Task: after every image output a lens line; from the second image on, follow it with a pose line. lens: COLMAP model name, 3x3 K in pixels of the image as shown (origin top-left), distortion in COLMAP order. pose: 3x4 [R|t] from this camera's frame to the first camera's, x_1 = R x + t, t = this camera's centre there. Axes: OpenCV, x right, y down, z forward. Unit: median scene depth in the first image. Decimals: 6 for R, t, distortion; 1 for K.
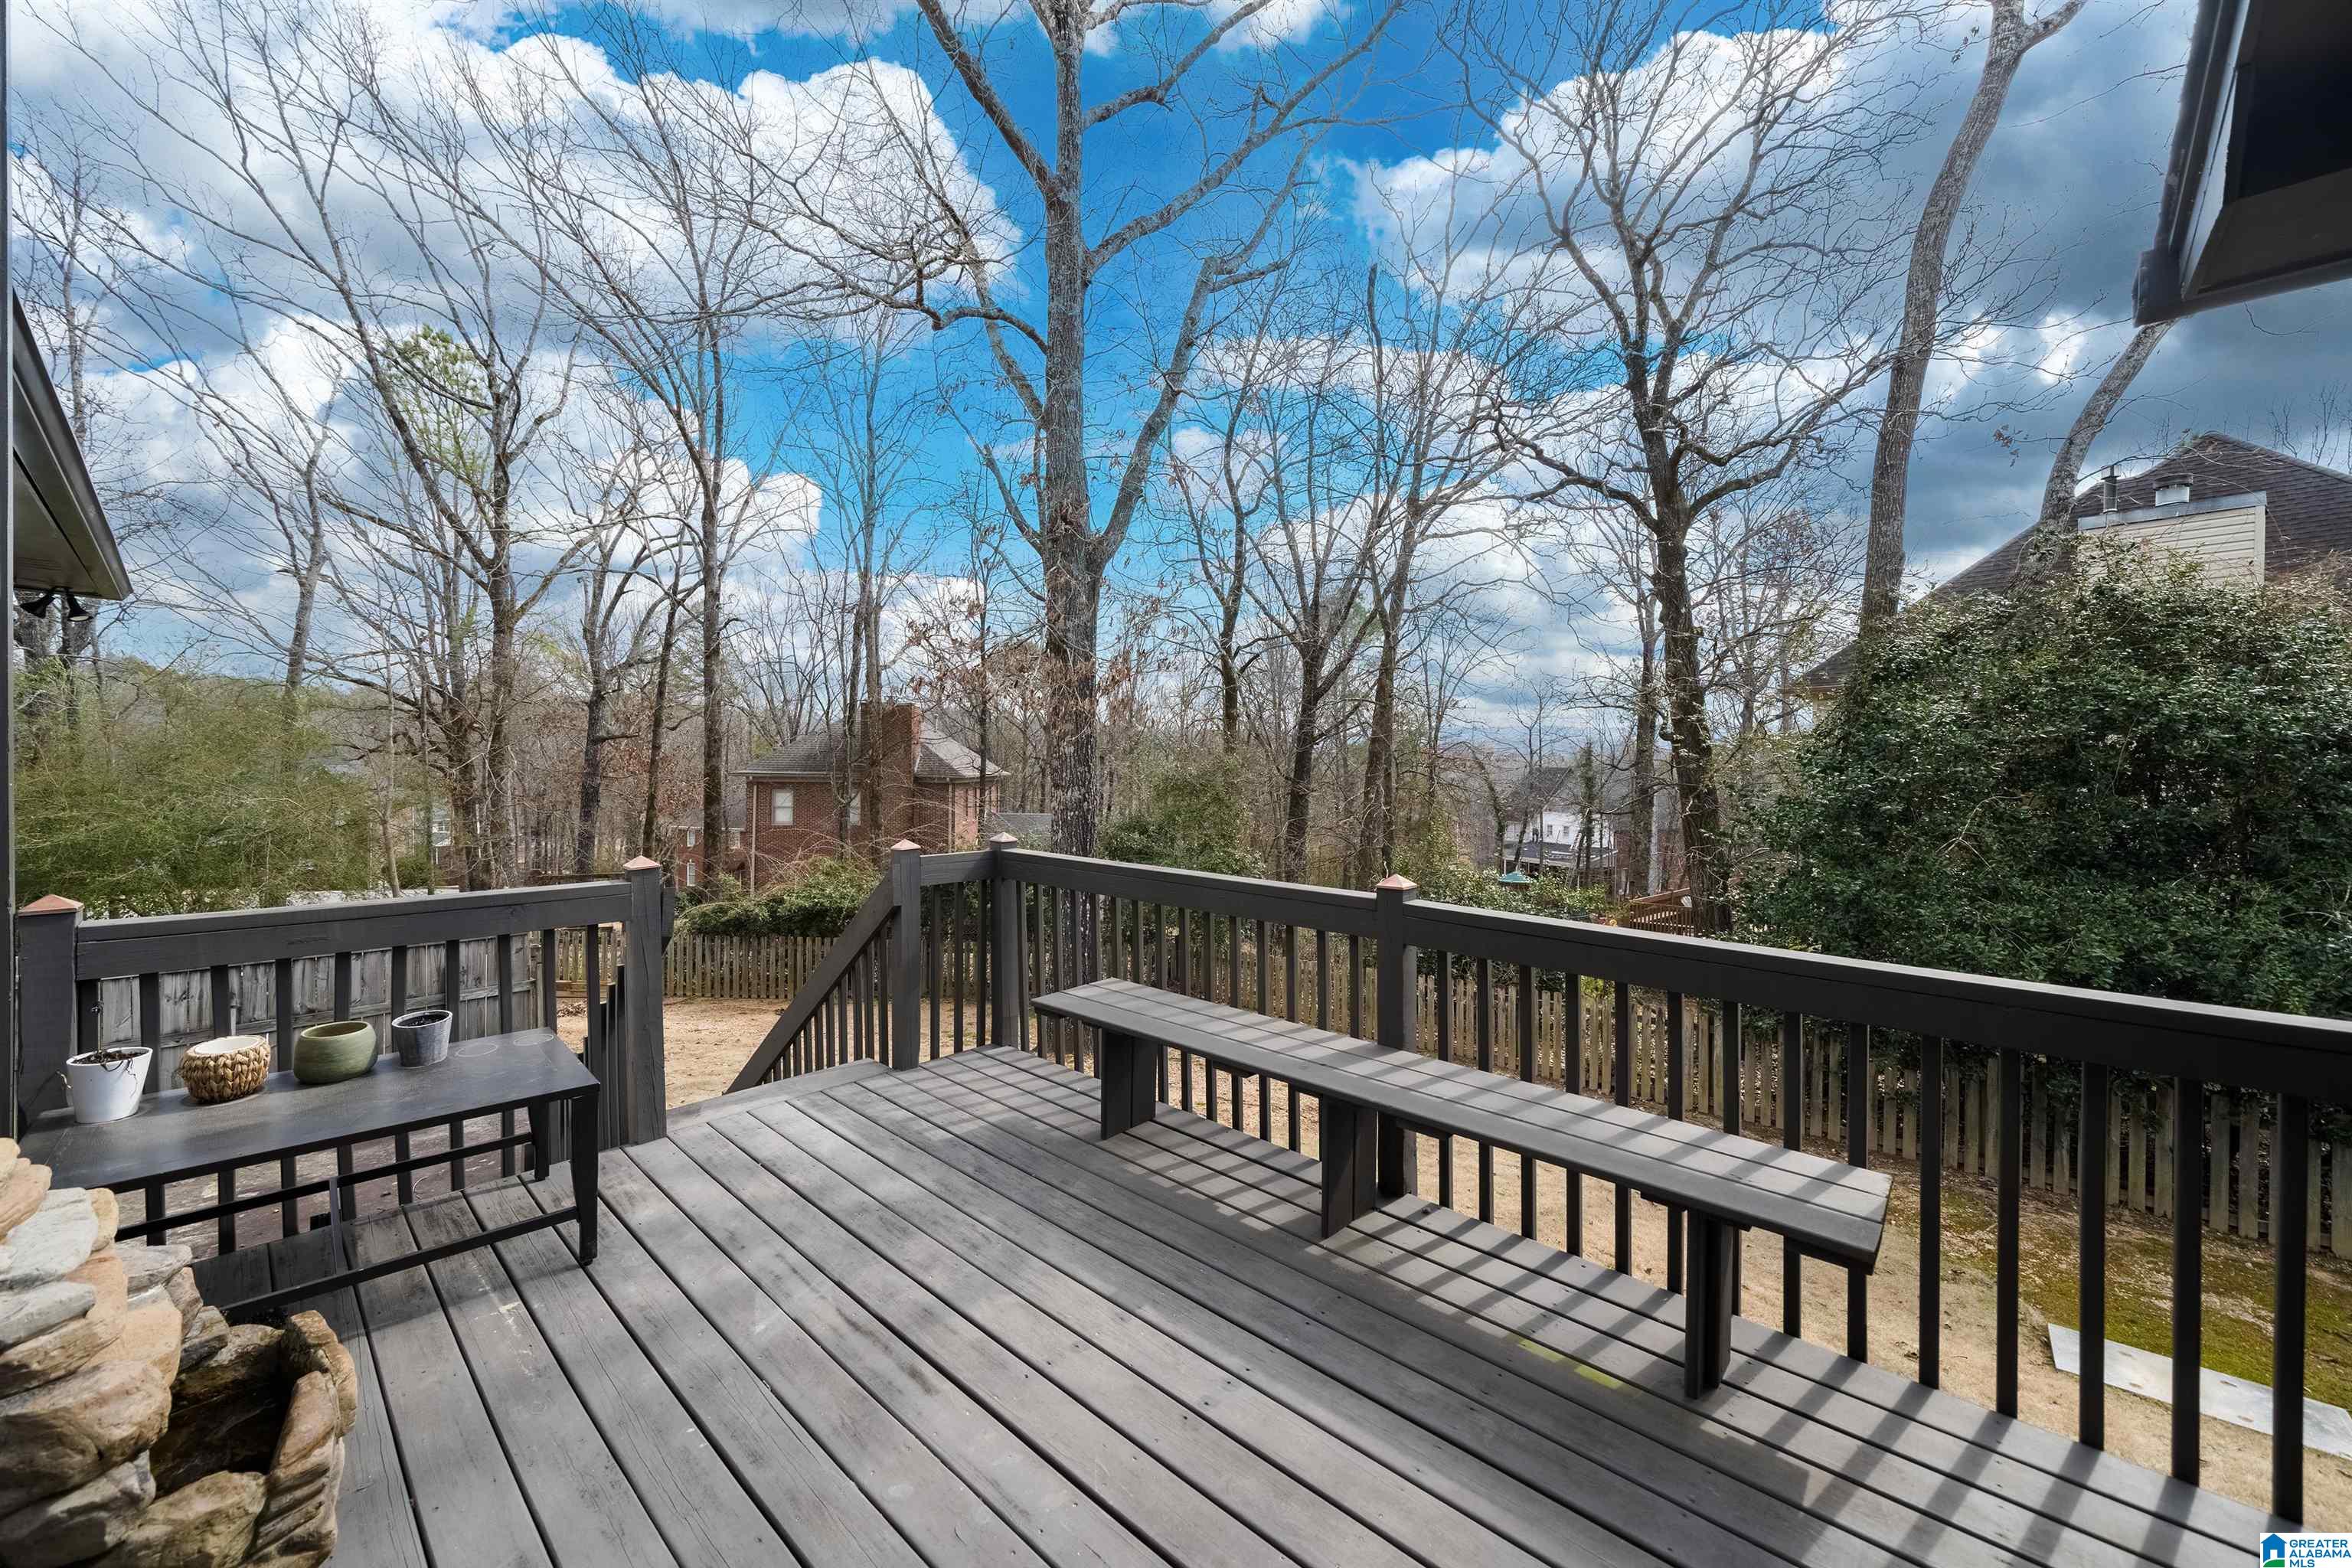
lens RADIAL K [[921.7, 0, 1176.0], [0, 921.7, 784.0], [0, 0, 1]] dist [0.020818, 0.000038]
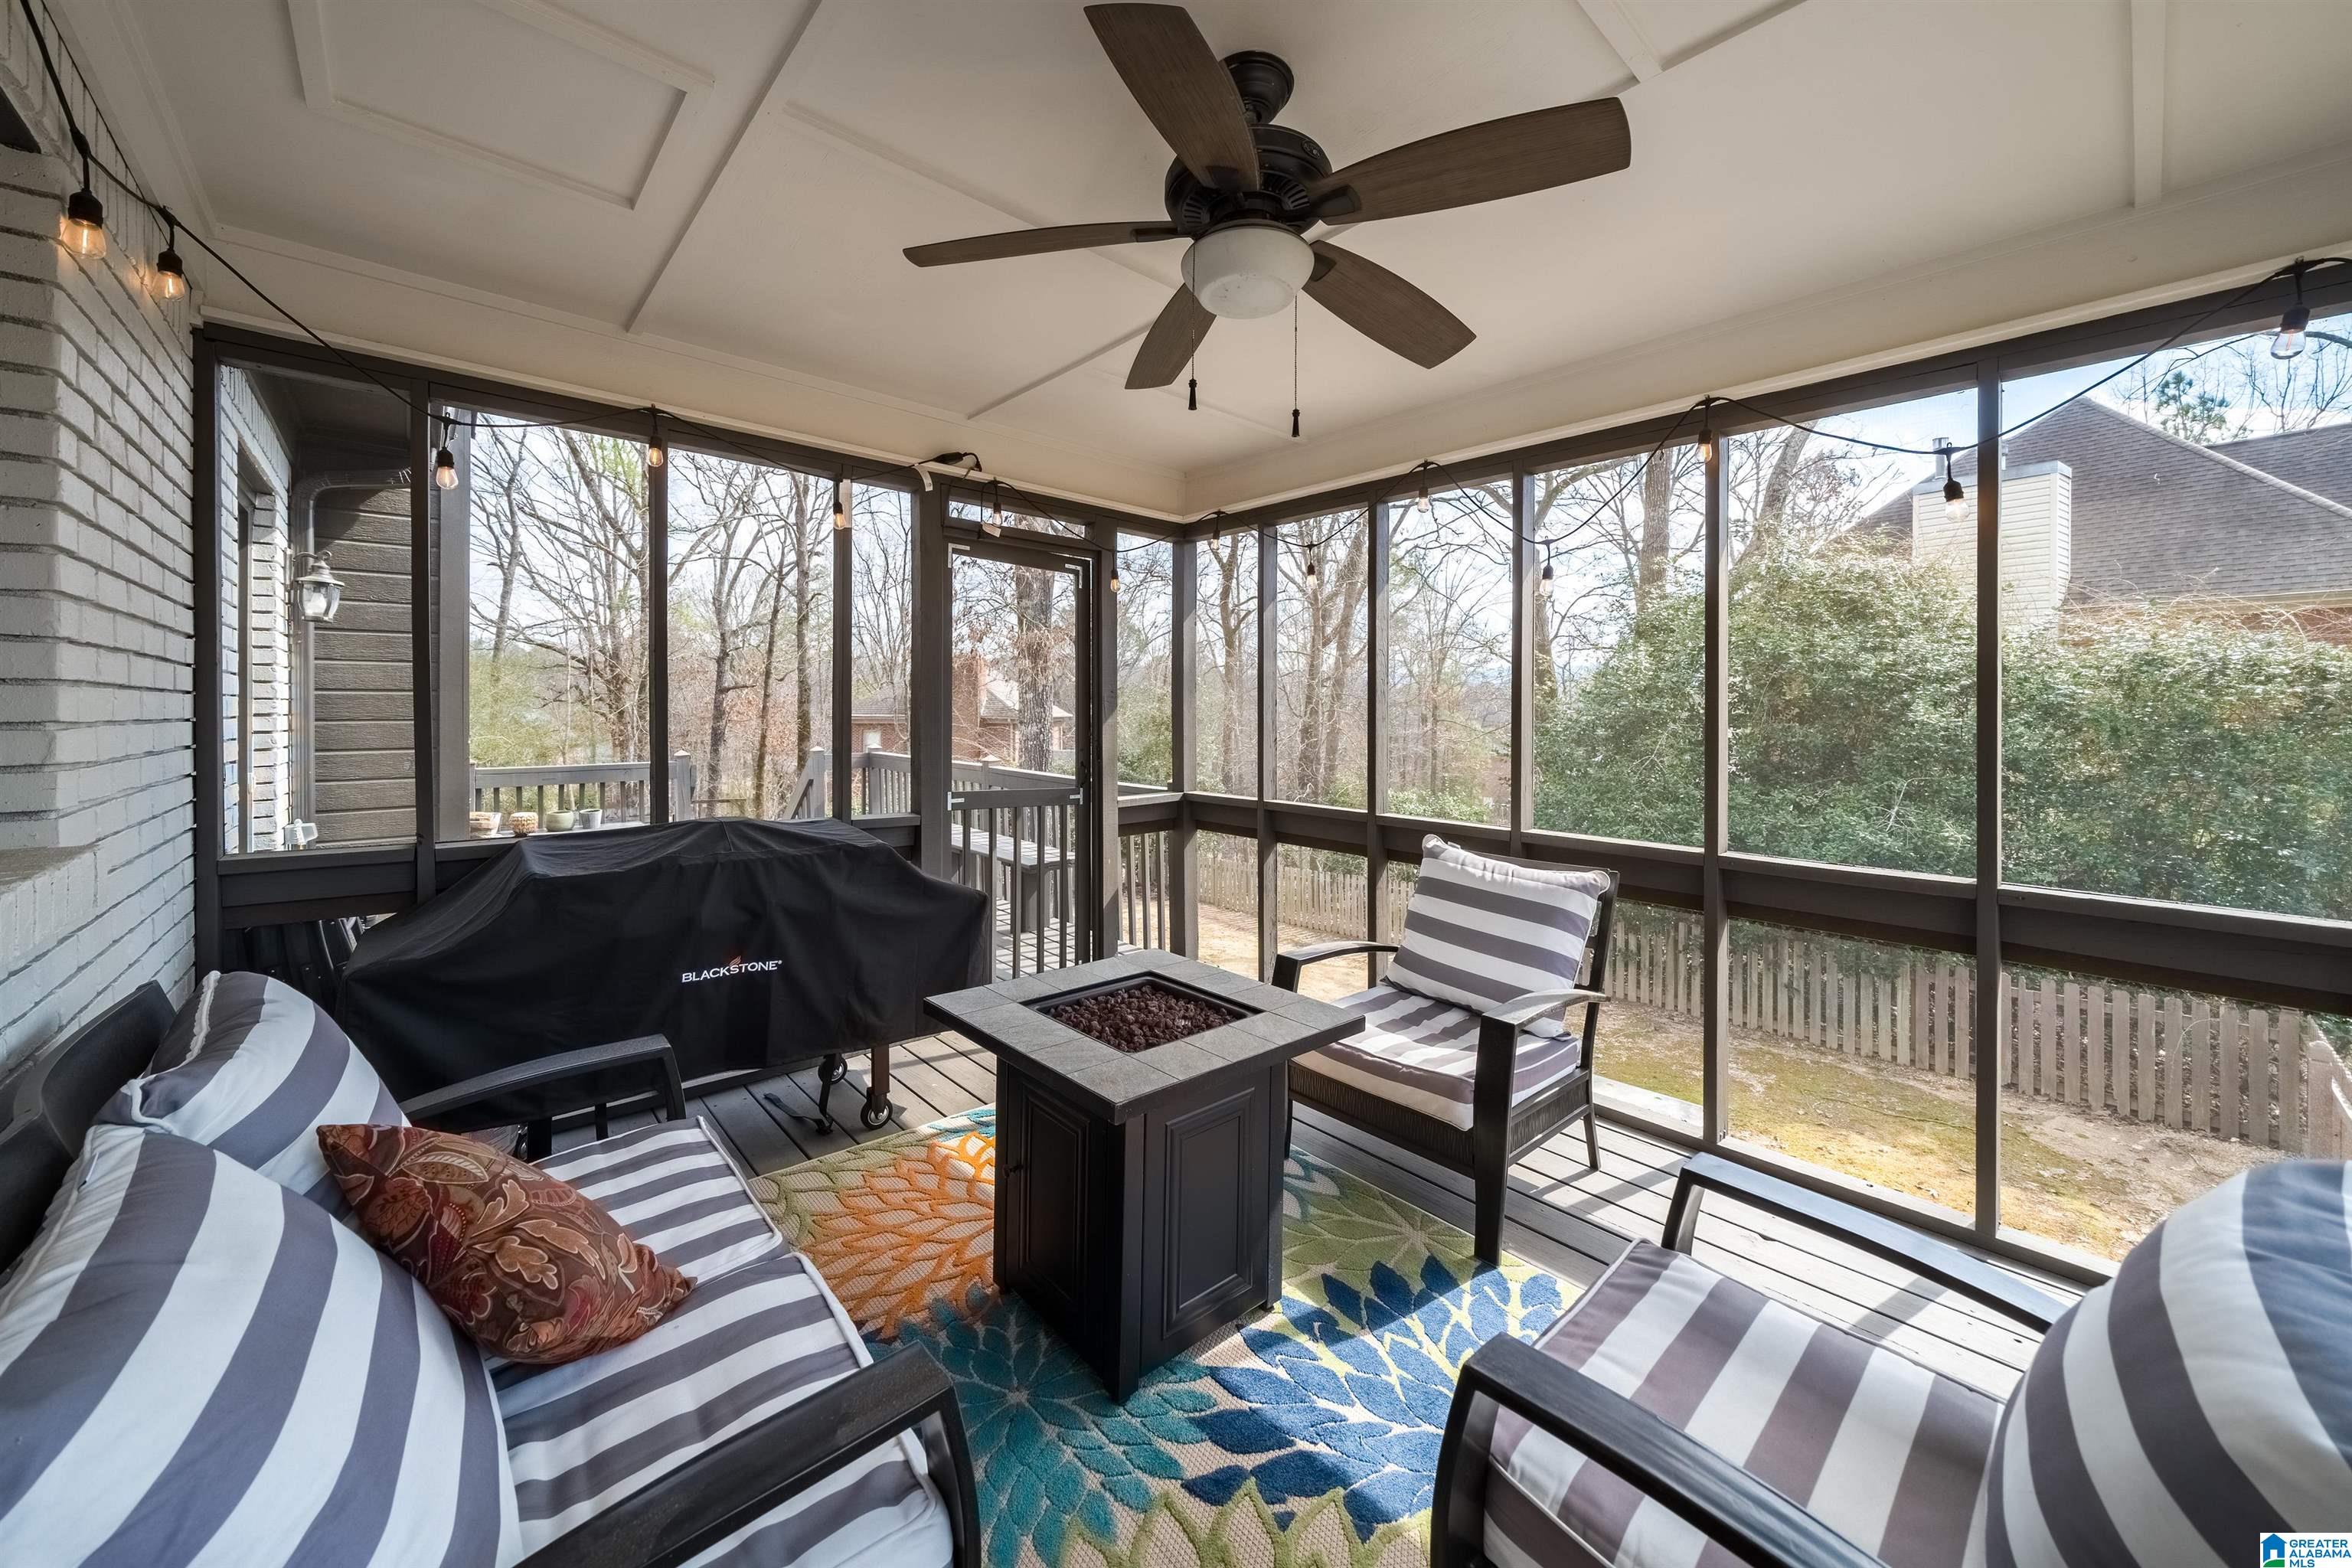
lens RADIAL K [[859.3, 0, 1185.1], [0, 859.3, 713.0], [0, 0, 1]] dist [-0.000469, -0.000026]
pose [[0.997346, -0.009341, -0.072207, 0.069302], [0.008512, 0.999894, -0.011780, 0.001913], [0.072309, 0.011134, 0.997320, -0.086194]]
